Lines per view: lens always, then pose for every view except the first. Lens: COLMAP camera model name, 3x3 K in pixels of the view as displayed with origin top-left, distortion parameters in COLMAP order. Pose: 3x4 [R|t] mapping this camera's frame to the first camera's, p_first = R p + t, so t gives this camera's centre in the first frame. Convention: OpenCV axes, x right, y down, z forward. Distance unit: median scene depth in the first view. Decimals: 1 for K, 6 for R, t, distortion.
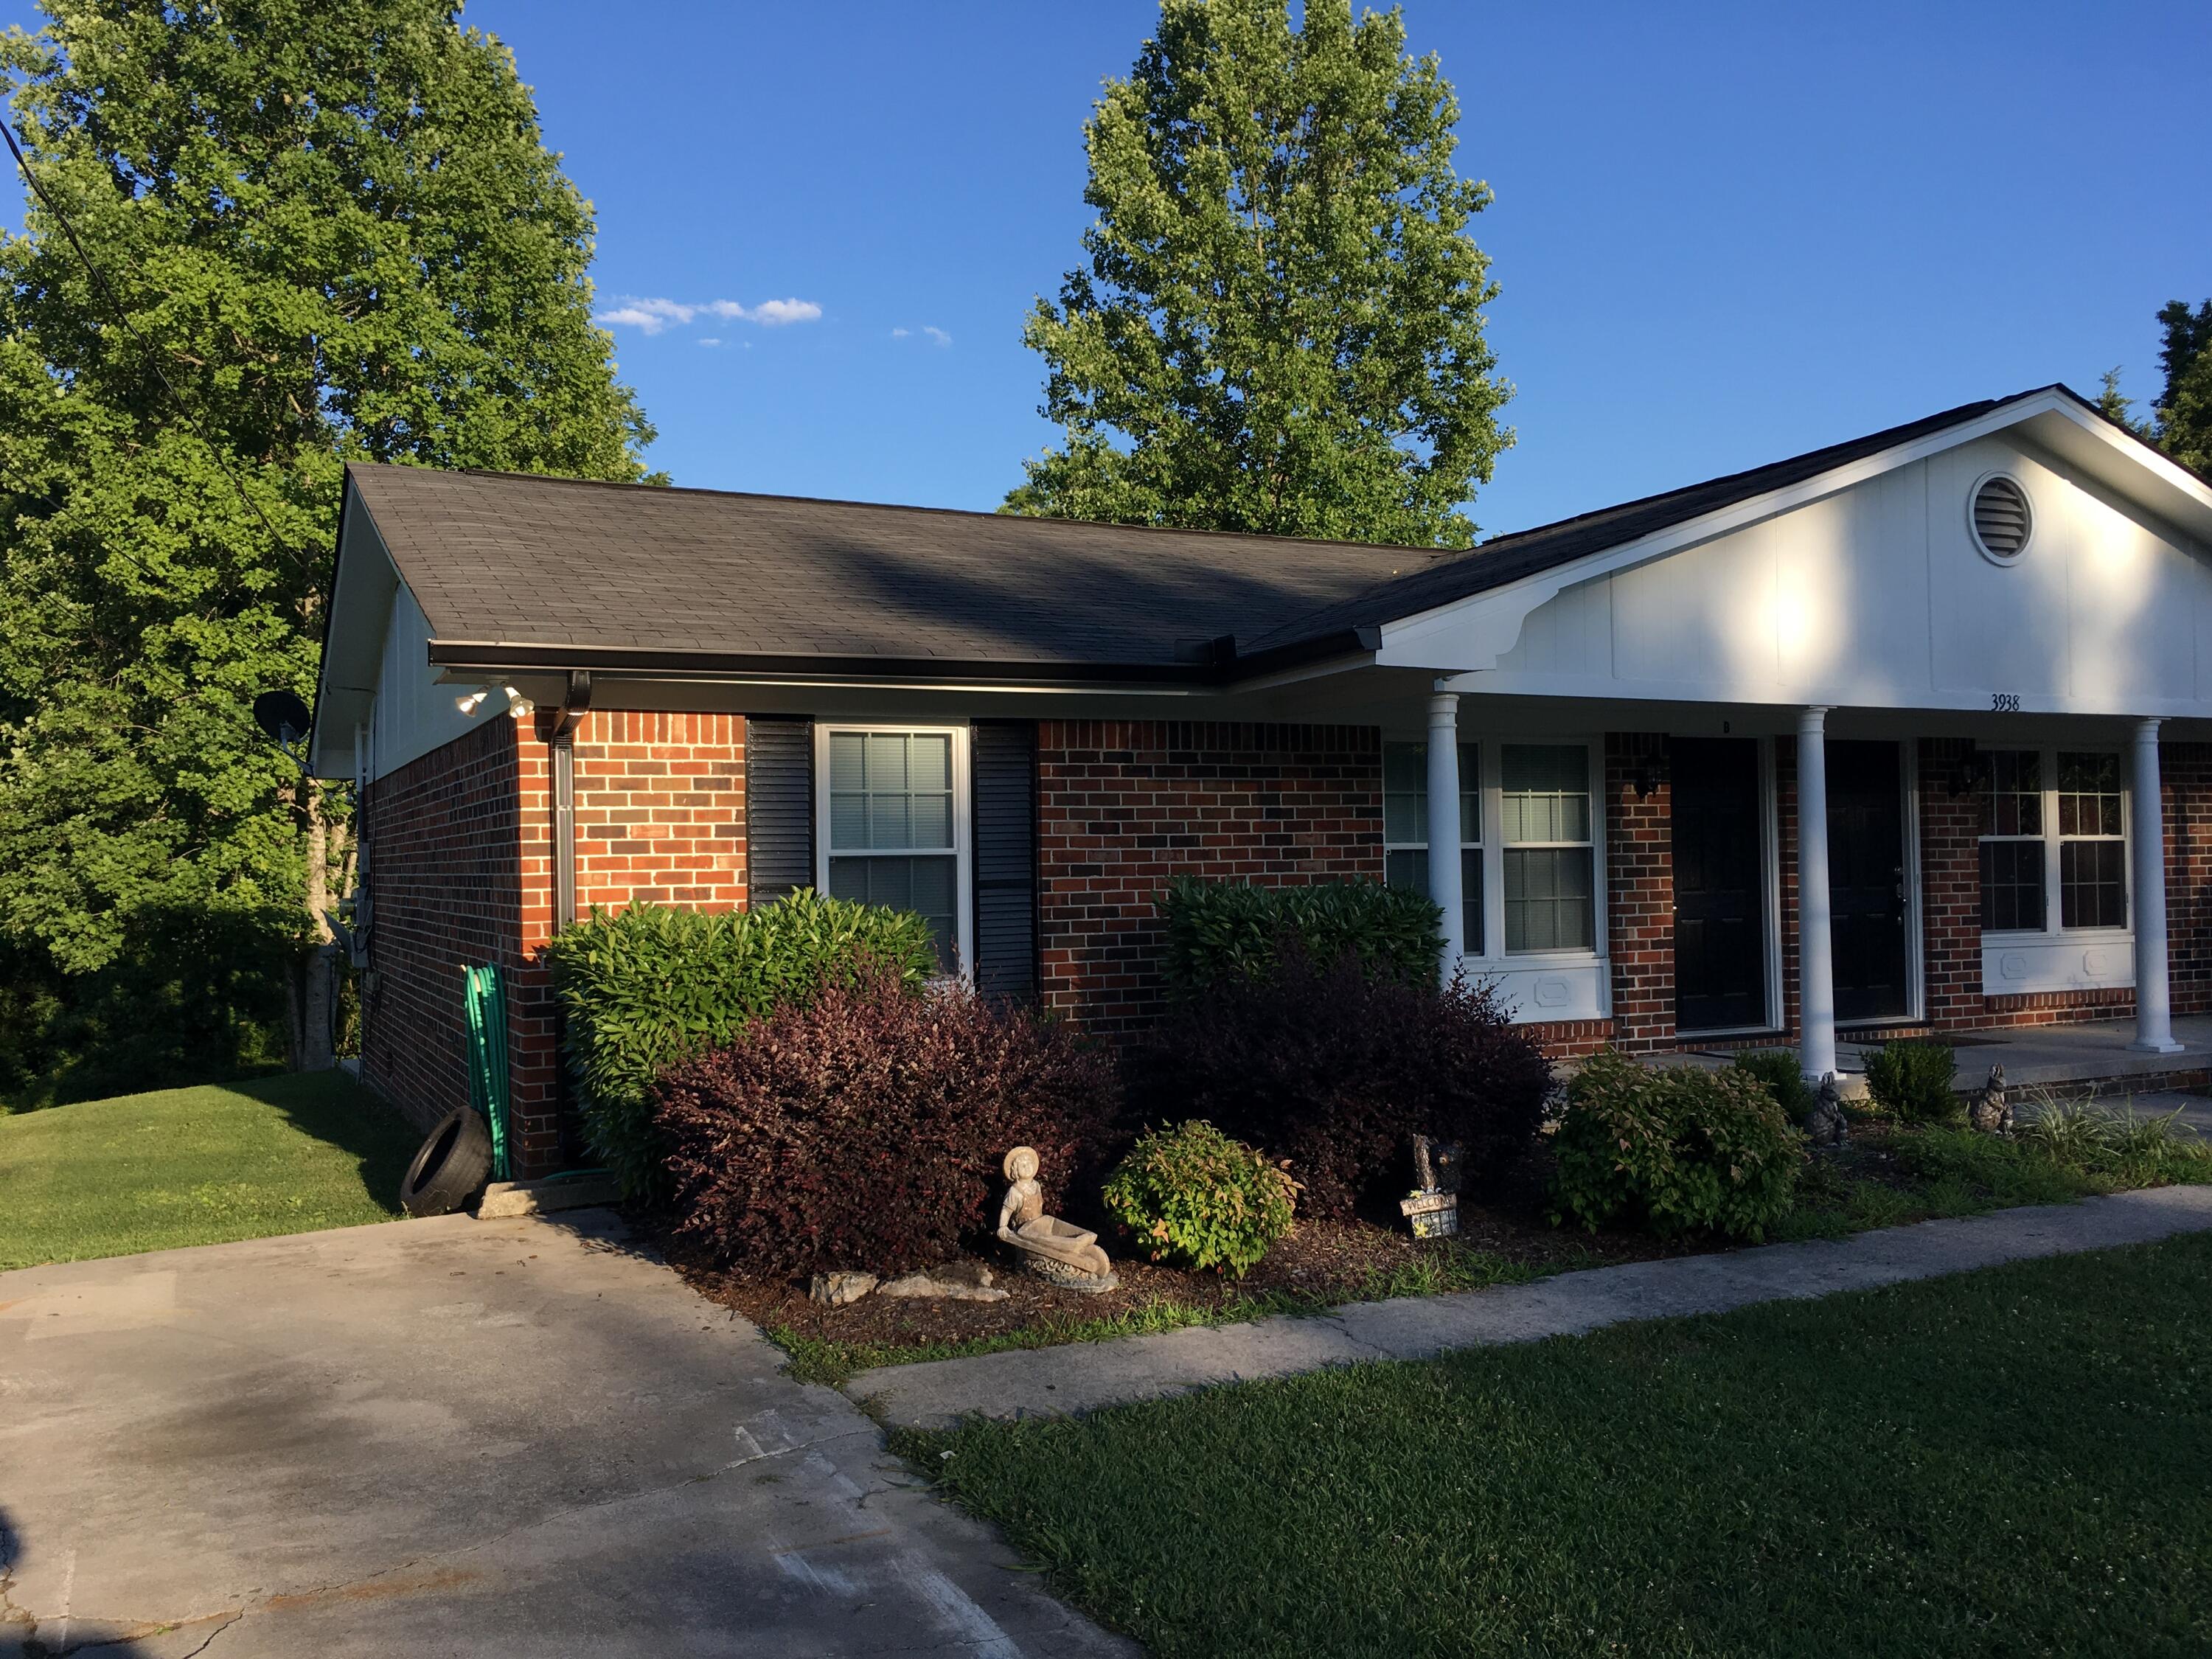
lens RADIAL K [[1883.9, 0, 1087.5], [0, 1883.9, 839.7], [0, 0, 1]] dist [0.065874, -0.096757]
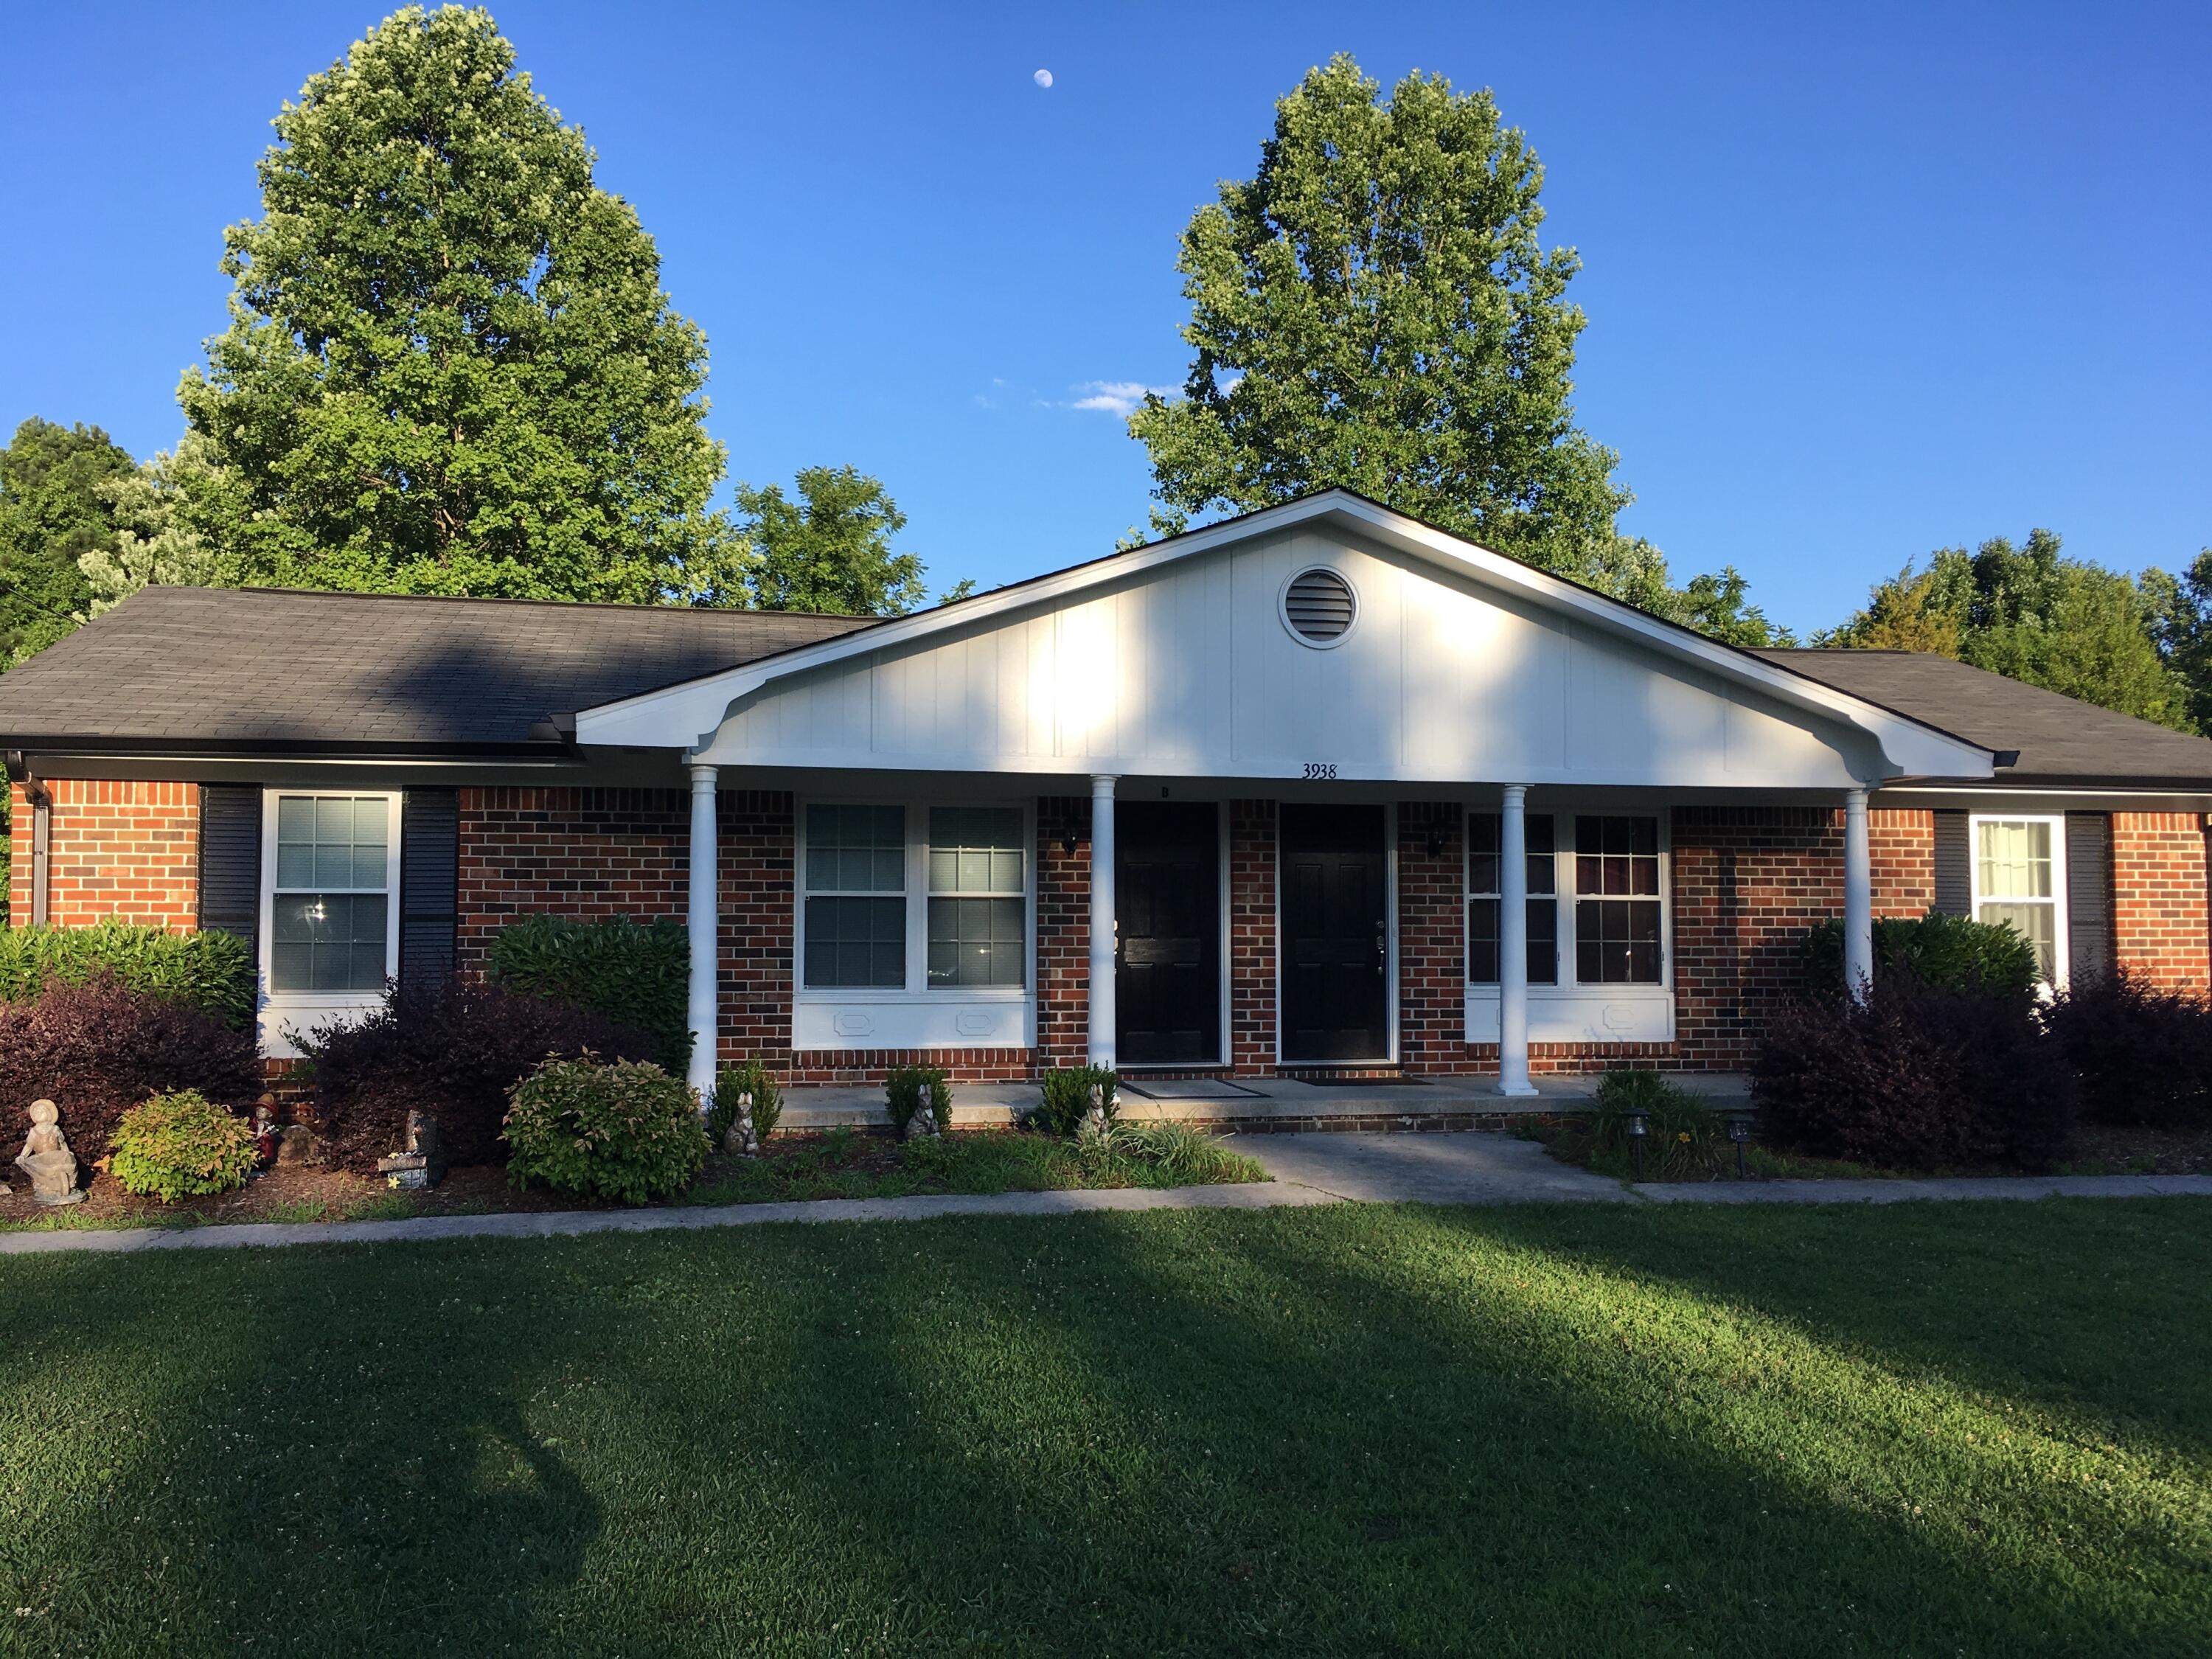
lens RADIAL K [[1887.1, 0, 1109.0], [0, 1887.1, 834.2], [0, 0, 1]] dist [0.066426, -0.094943]
pose [[0.969681, 0.005674, -0.244309, 0.635952], [-0.013987, 0.999380, -0.032305, 0.002288], [0.243974, 0.034742, 0.969159, -0.098636]]
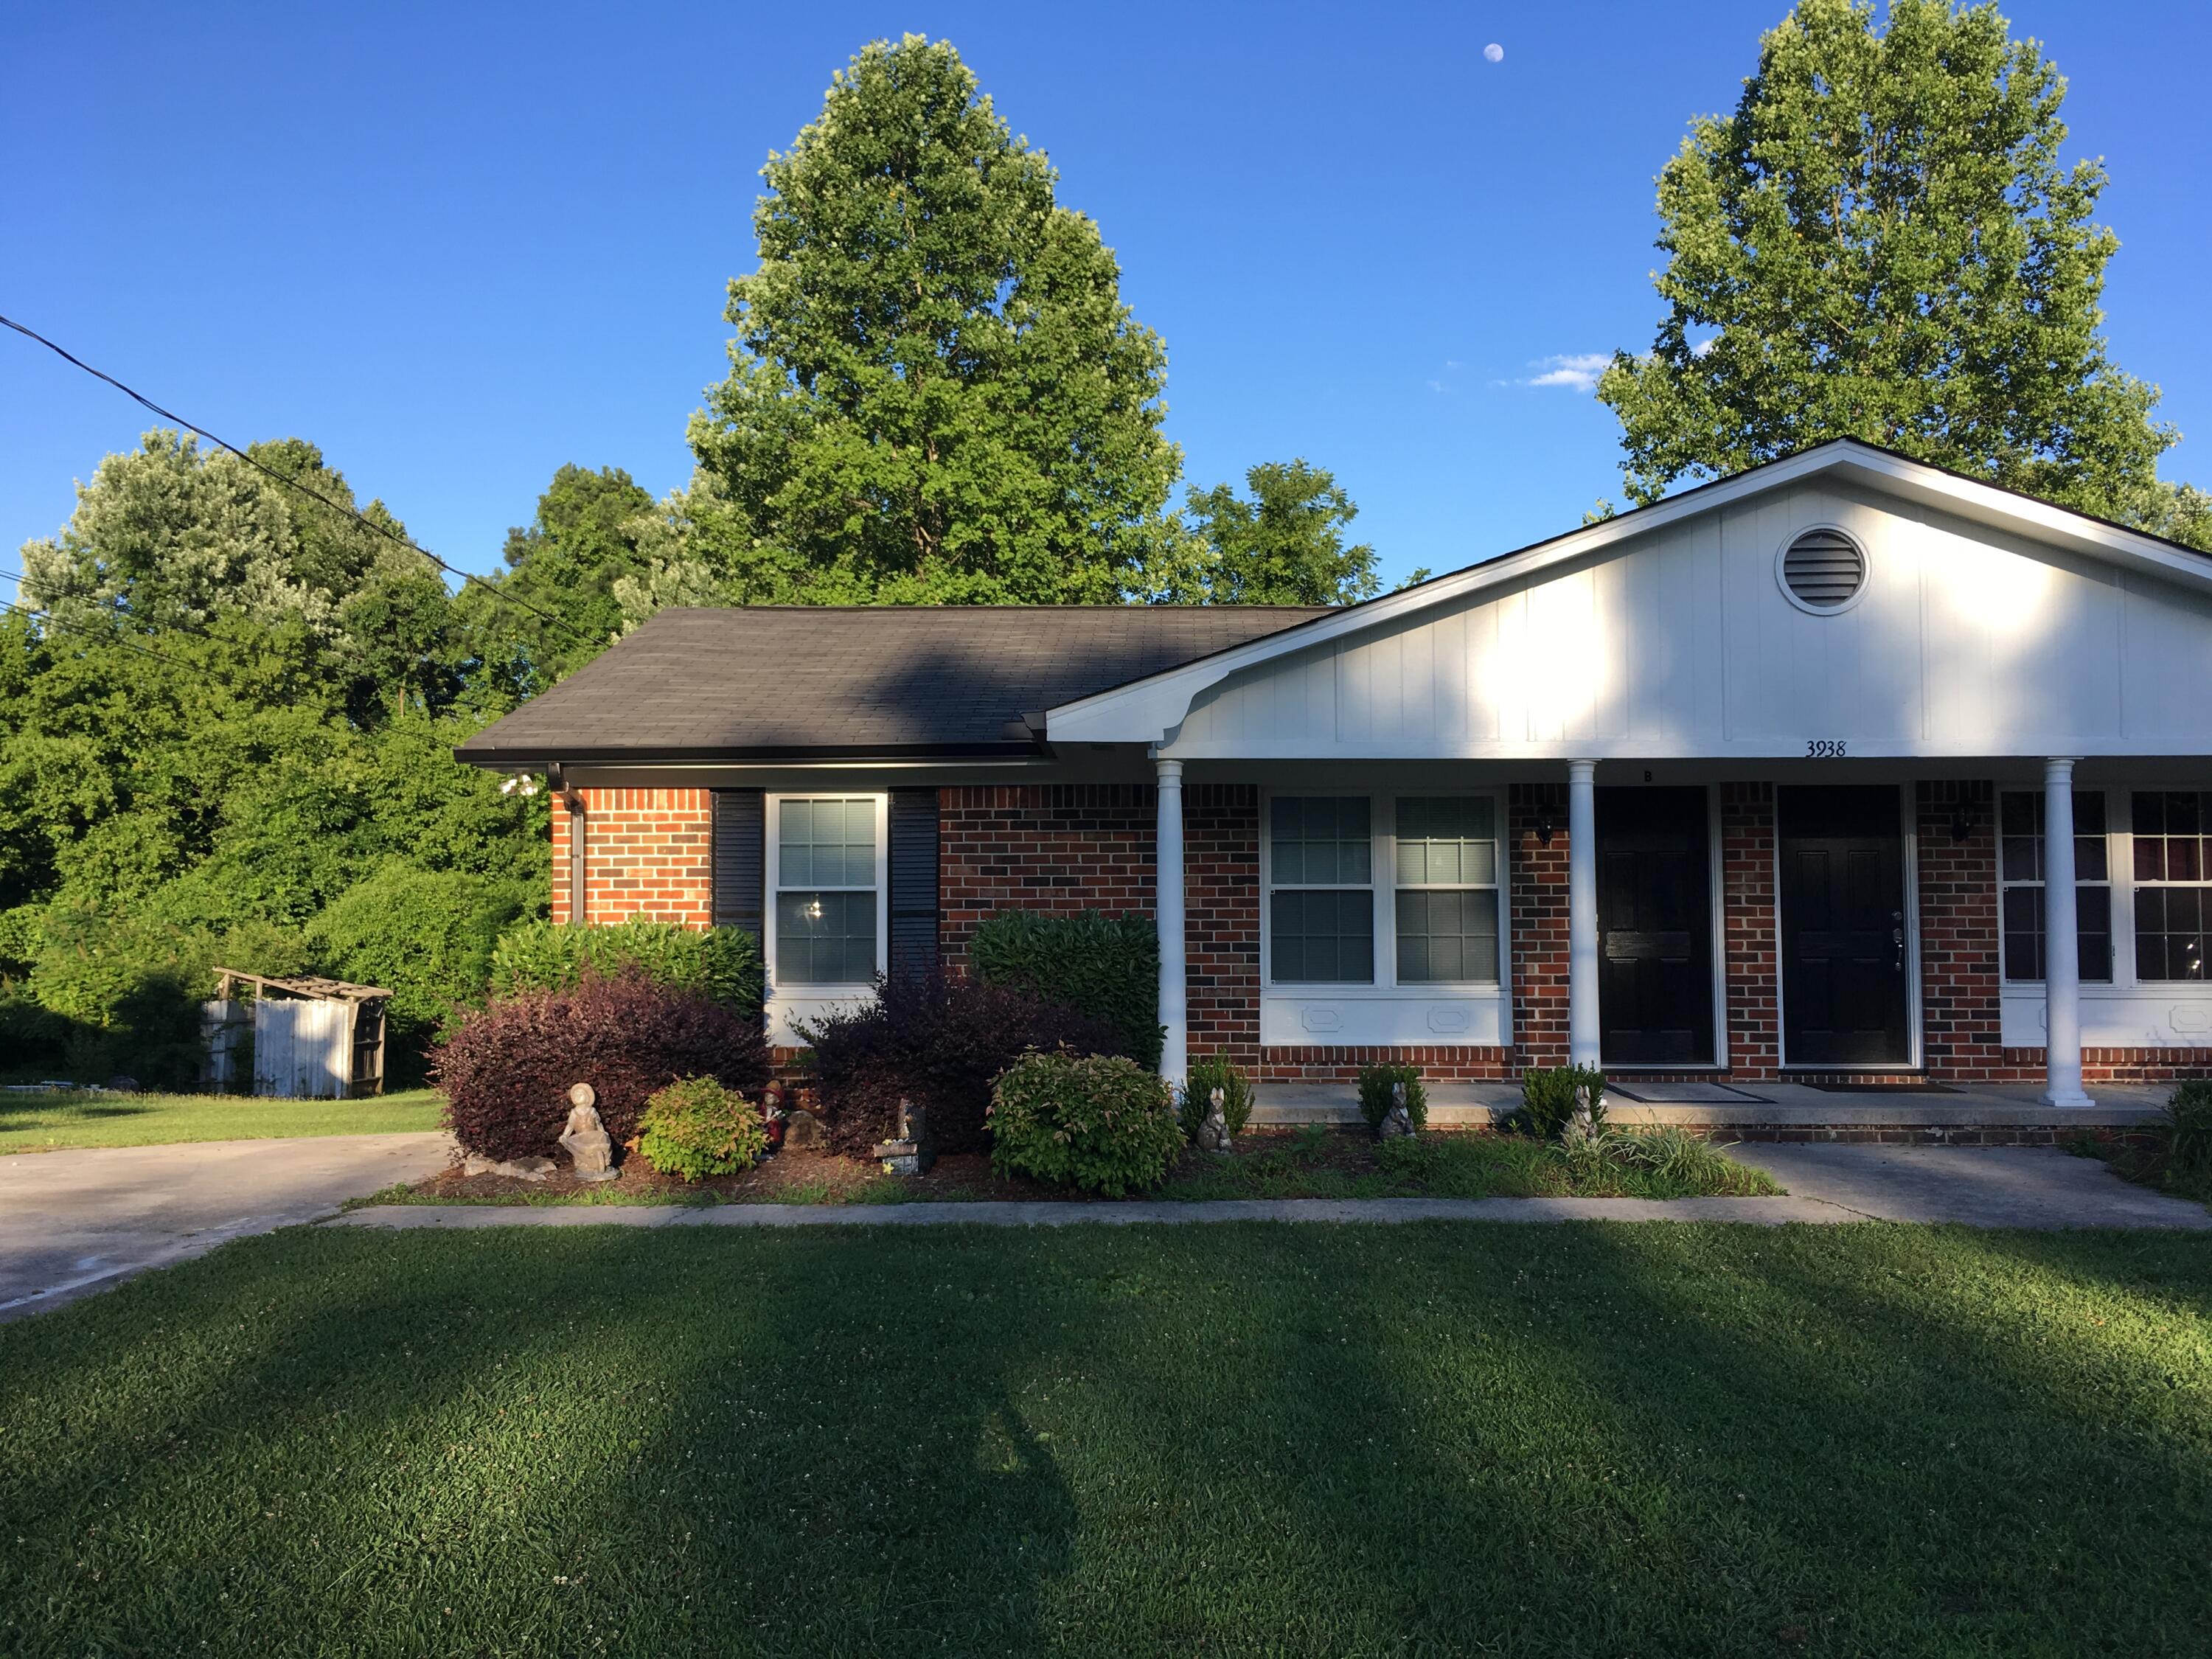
lens RADIAL K [[1883.9, 0, 1105.4], [0, 1883.9, 827.2], [0, 0, 1]] dist [0.065874, -0.096757]
pose [[0.883591, -0.010986, -0.468131, 0.619602], [-0.004467, 0.999482, -0.031887, 0.004381], [0.468239, 0.030266, 0.883084, -0.077312]]
